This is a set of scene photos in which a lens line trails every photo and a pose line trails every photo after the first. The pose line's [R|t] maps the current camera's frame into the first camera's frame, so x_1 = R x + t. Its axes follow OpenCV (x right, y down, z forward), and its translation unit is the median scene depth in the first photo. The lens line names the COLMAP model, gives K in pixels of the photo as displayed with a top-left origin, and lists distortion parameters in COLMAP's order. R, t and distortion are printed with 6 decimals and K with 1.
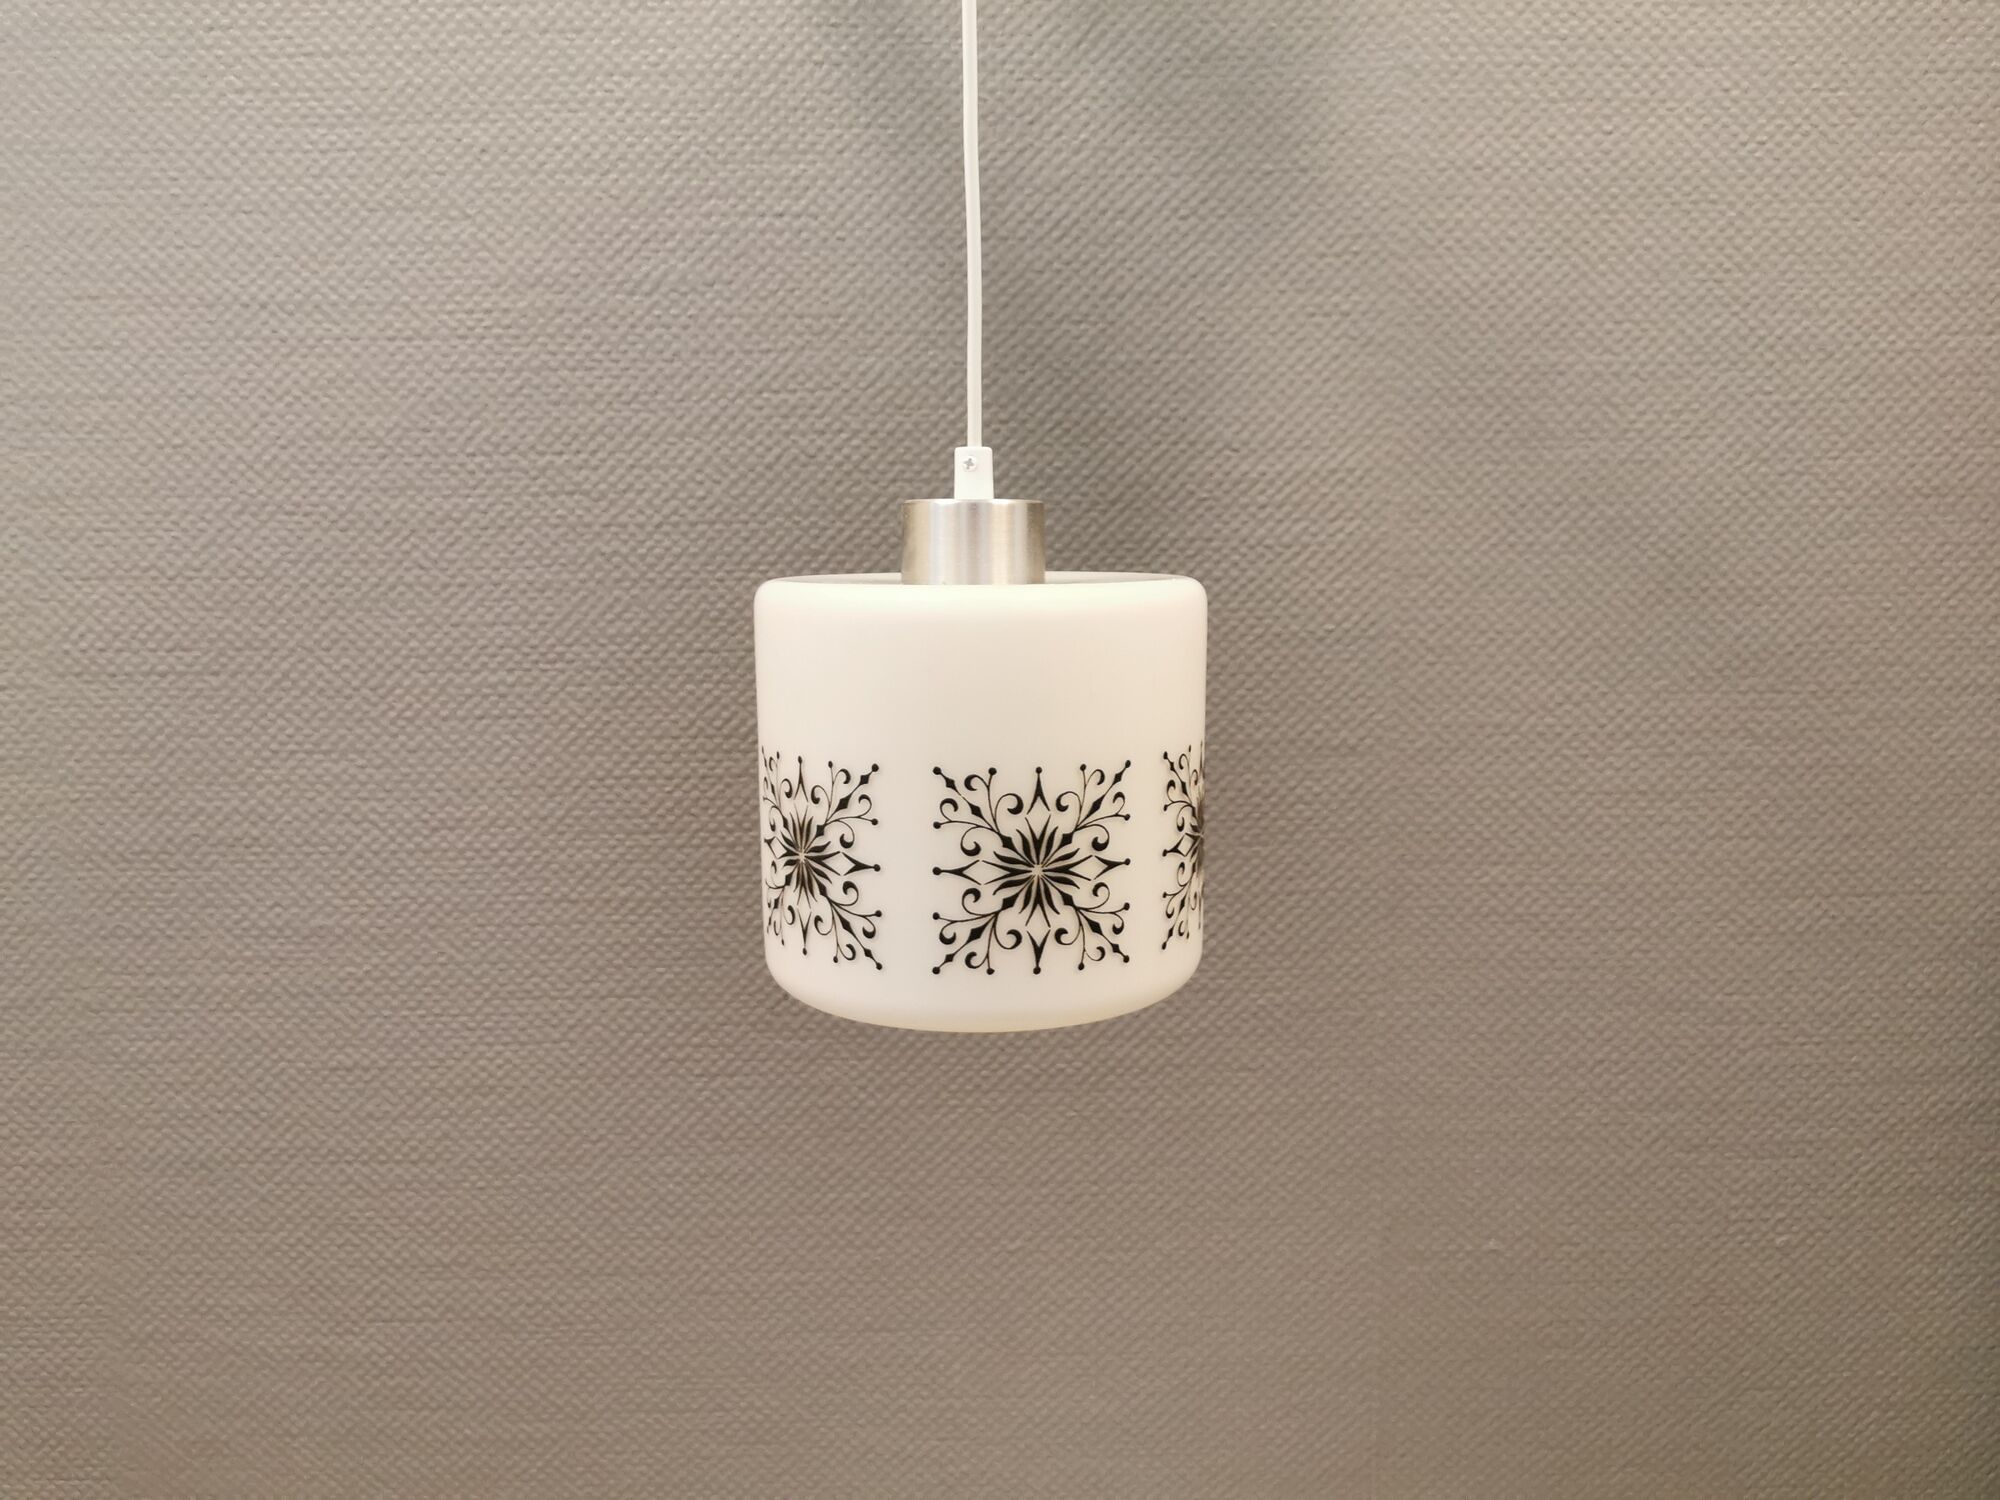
lens RADIAL K [[1744.4, 0, 1009.4], [0, 1744.4, 698.6], [0, 0, 1]] dist [0.041478, -0.111512]
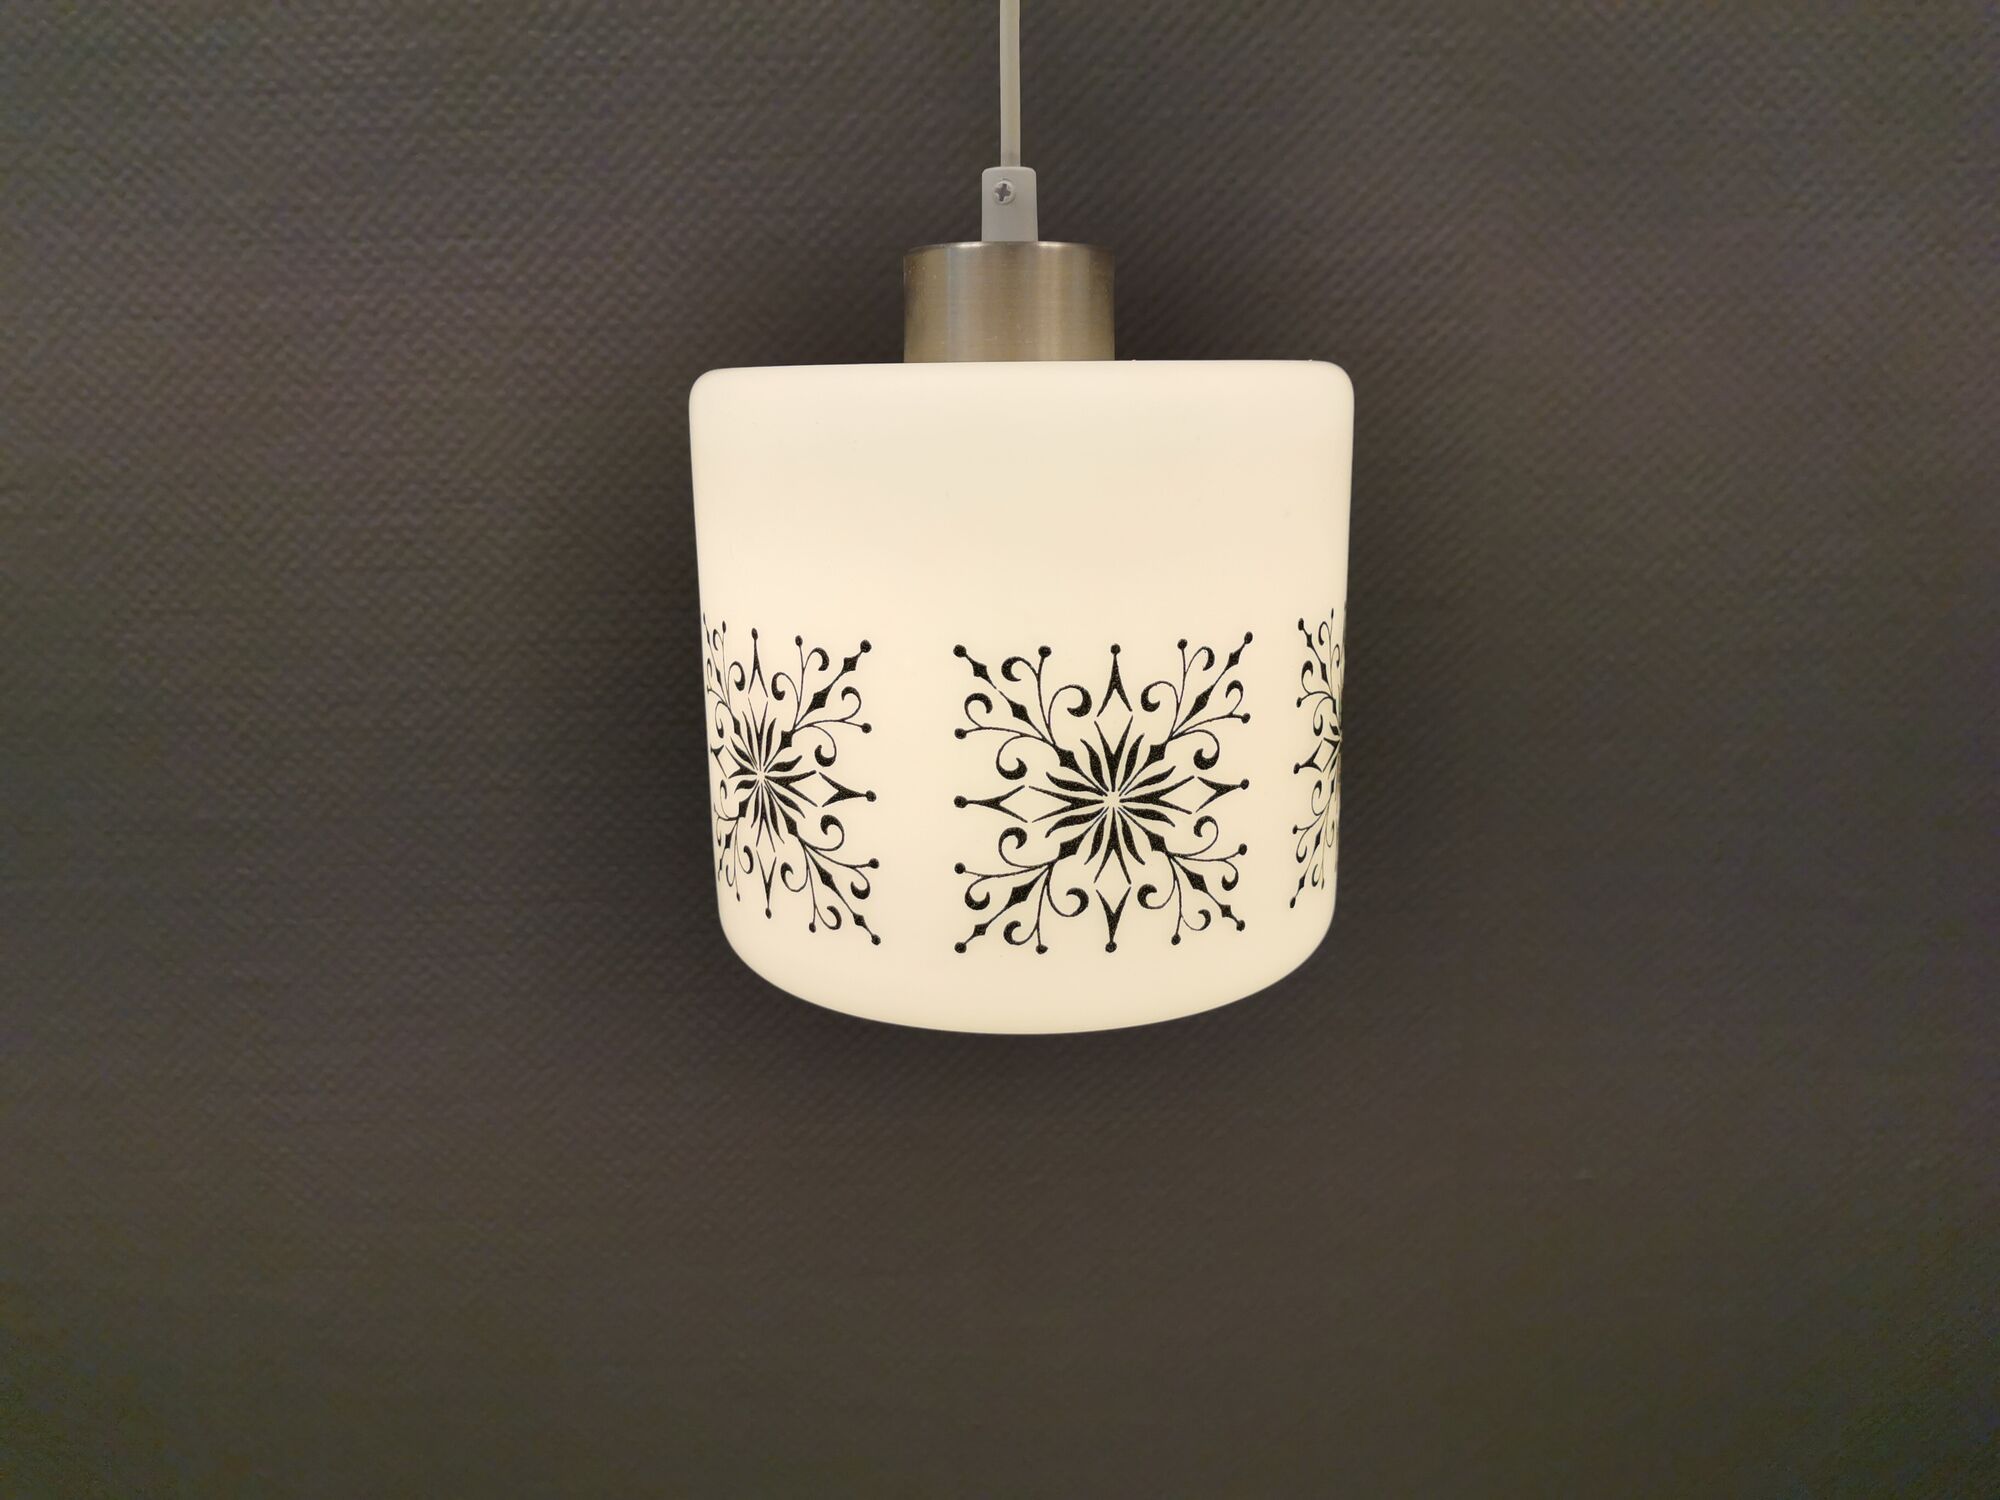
lens RADIAL K [[1744.4, 0, 1004.6], [0, 1744.4, 745.6], [0, 0, 1]] dist [0.041478, -0.111512]
pose [[0.999978, -0.005157, 0.004055, -0.014411], [0.004659, 0.993414, 0.114487, 0.000397], [-0.004619, -0.114465, 0.993417, 0.174179]]
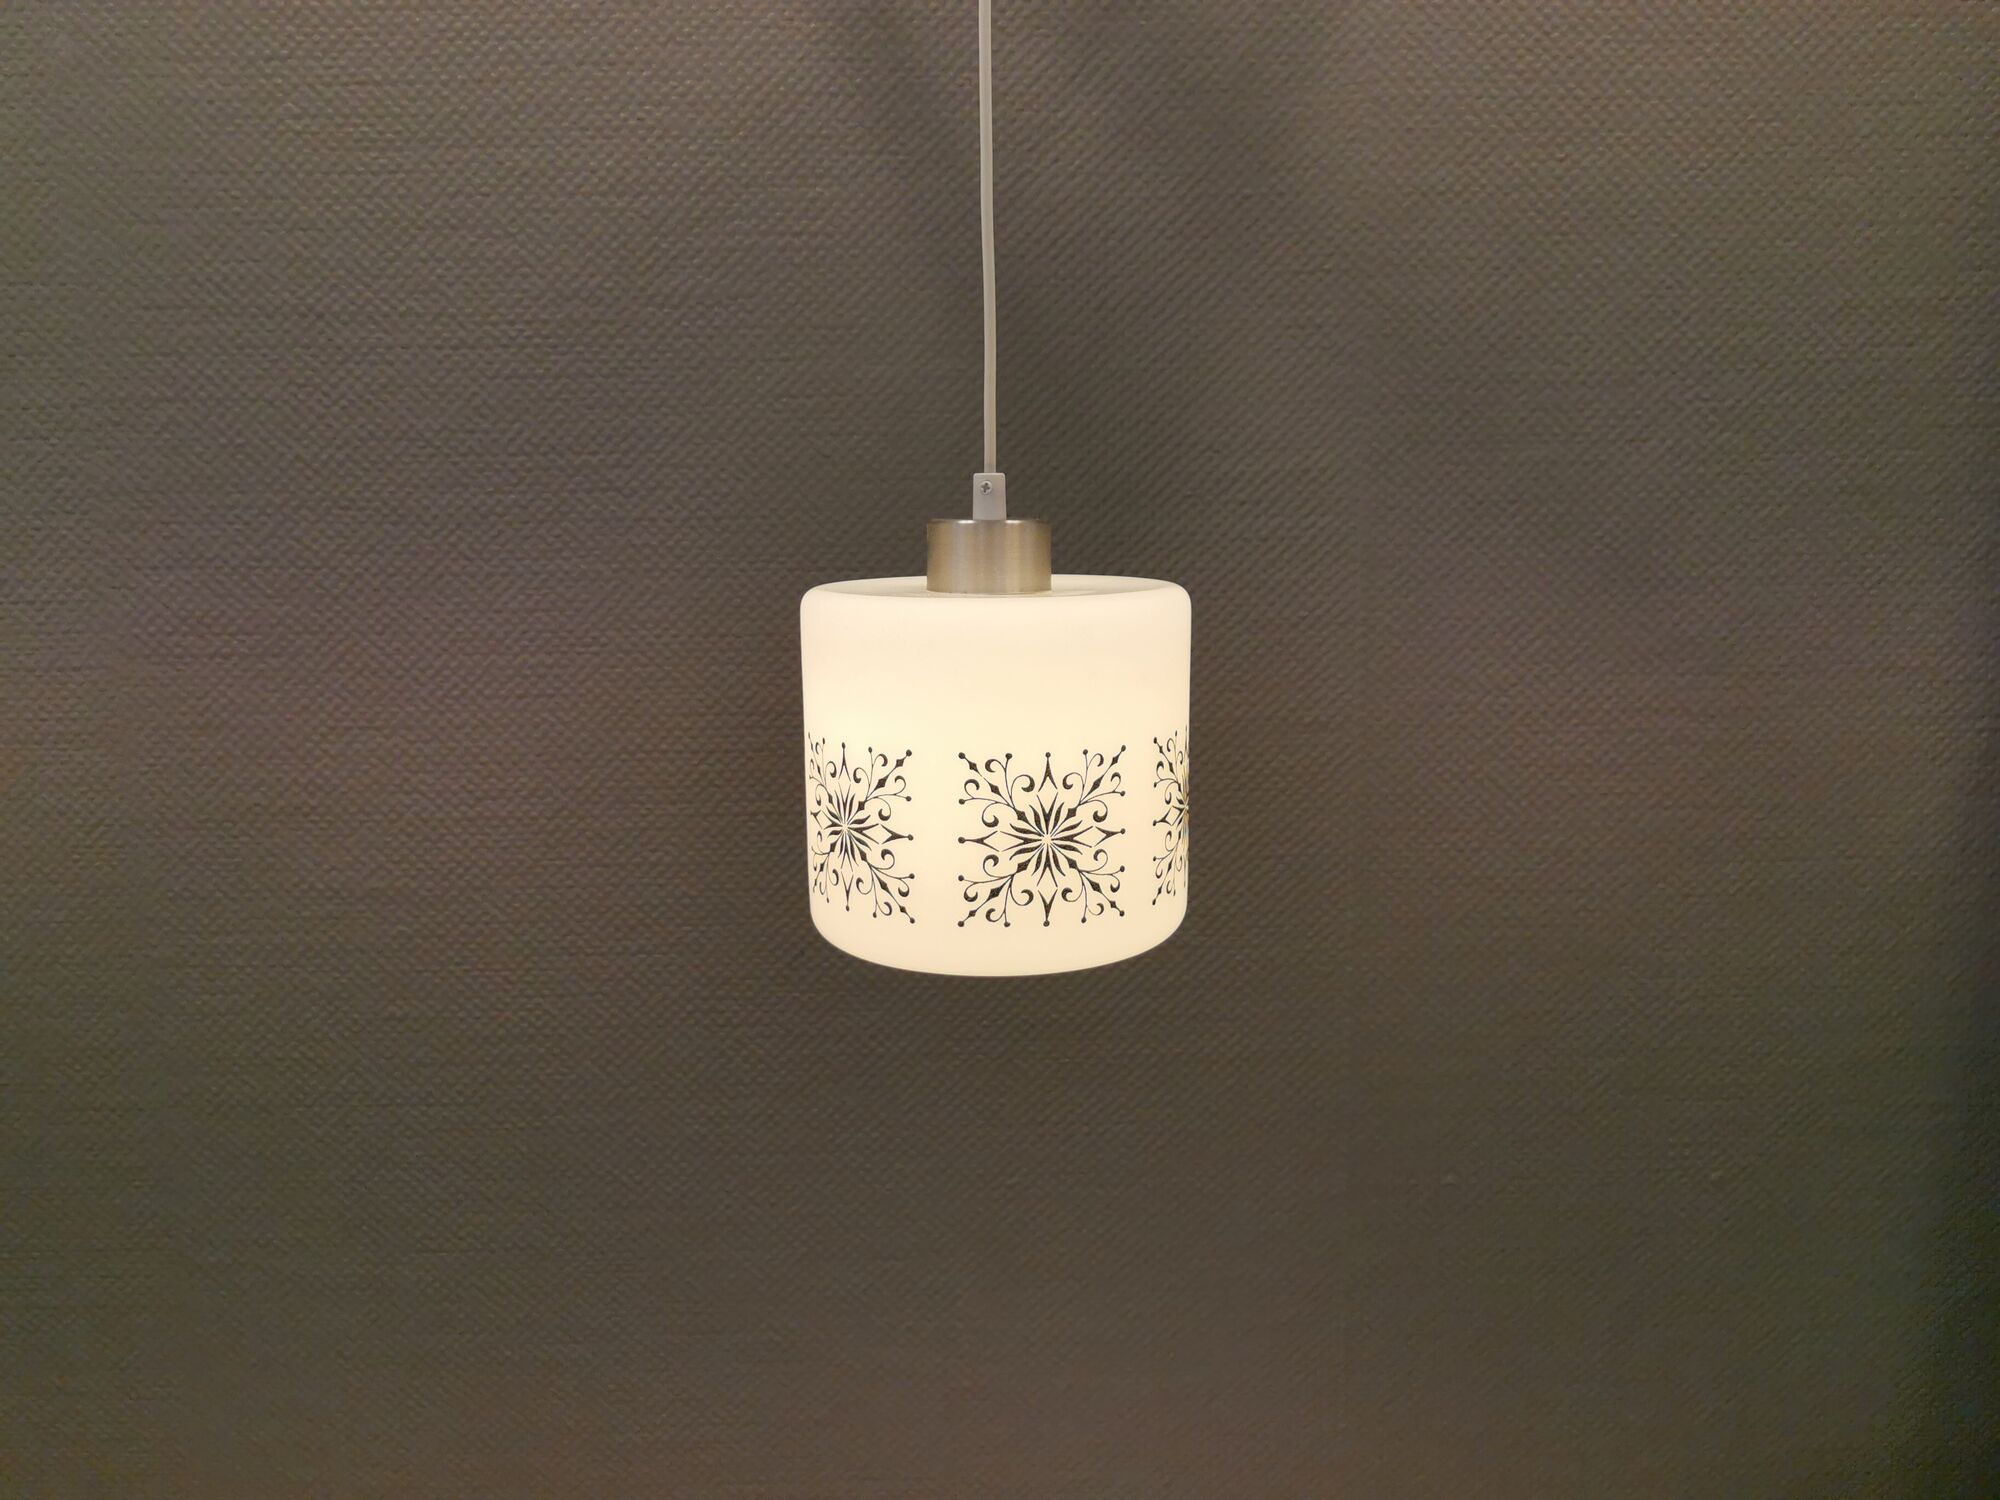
lens RADIAL K [[1744.4, 0, 1006.4], [0, 1744.4, 685.4], [0, 0, 1]] dist [0.041478, -0.111512]
pose [[0.999960, 0.001234, 0.008811, -0.011131], [-0.001343, 0.999922, 0.012447, -0.010055], [-0.008795, -0.012458, 0.999884, -0.088270]]
